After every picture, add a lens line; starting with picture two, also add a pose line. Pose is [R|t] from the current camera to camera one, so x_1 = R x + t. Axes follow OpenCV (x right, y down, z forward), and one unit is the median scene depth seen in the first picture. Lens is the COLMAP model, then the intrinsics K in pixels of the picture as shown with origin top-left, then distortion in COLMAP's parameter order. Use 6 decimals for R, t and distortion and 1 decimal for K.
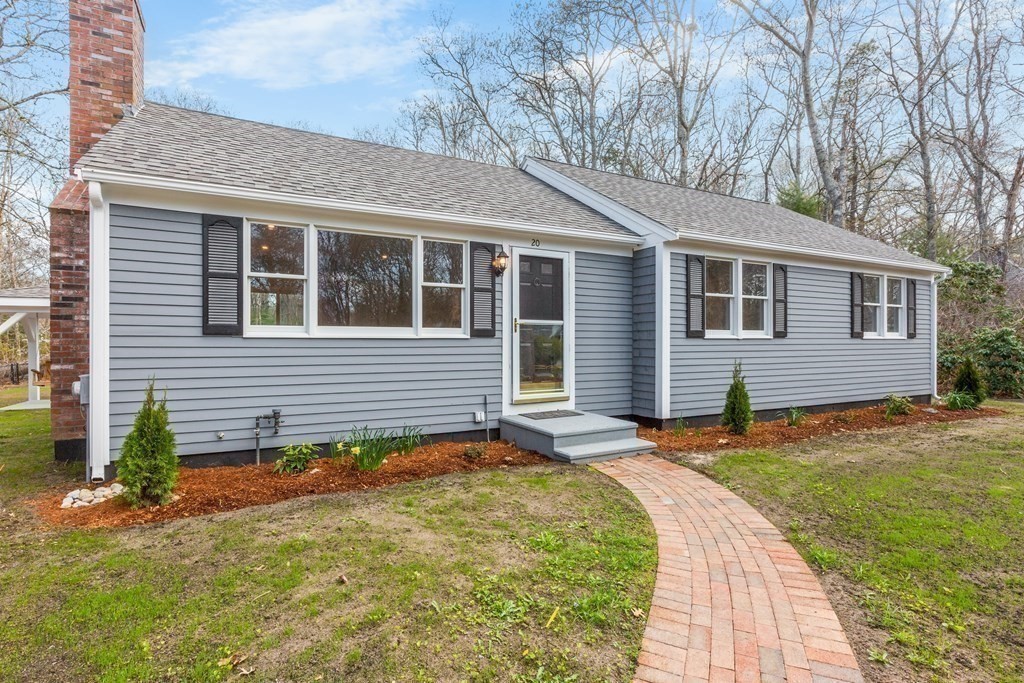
lens RADIAL K [[512.6, 0, 504.9], [0, 512.6, 345.9], [0, 0, 1]] dist [-0.005571, 0.004748]
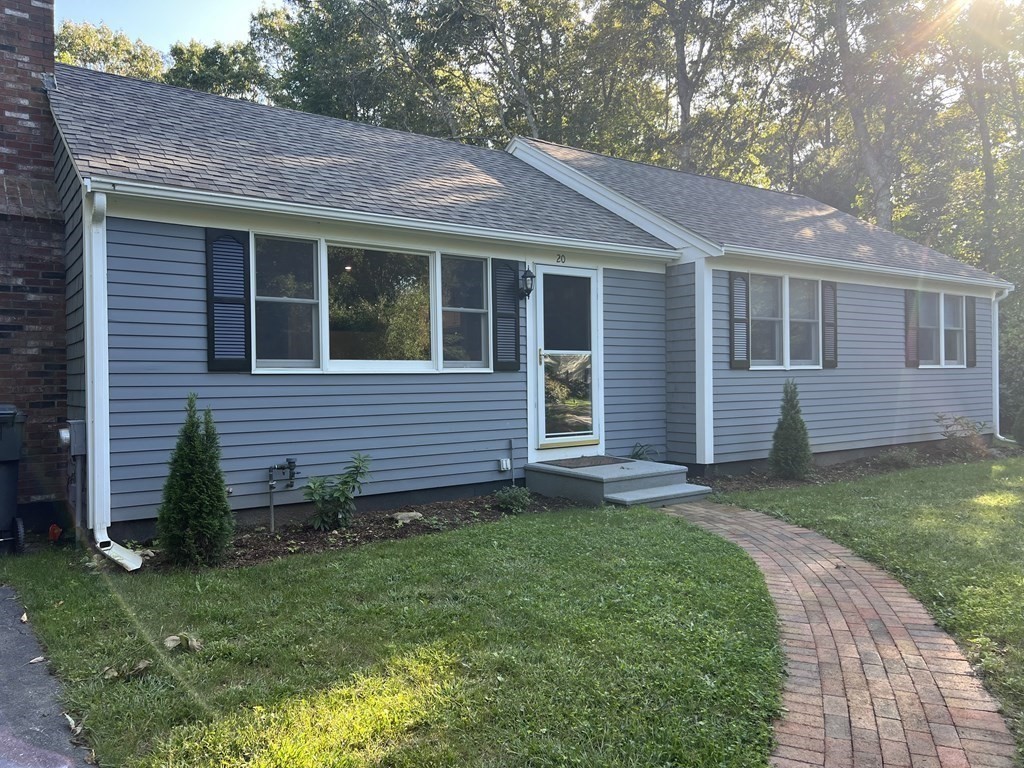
lens RADIAL K [[768.1, 0, 507.1], [0, 768.1, 391.8], [0, 0, 1]] dist [0.049117, -0.050143]
pose [[0.990693, -0.013556, 0.135442, -0.210842], [0.012104, 0.999860, 0.011542, 0.002550], [-0.135579, -0.009795, 0.990718, -0.253752]]
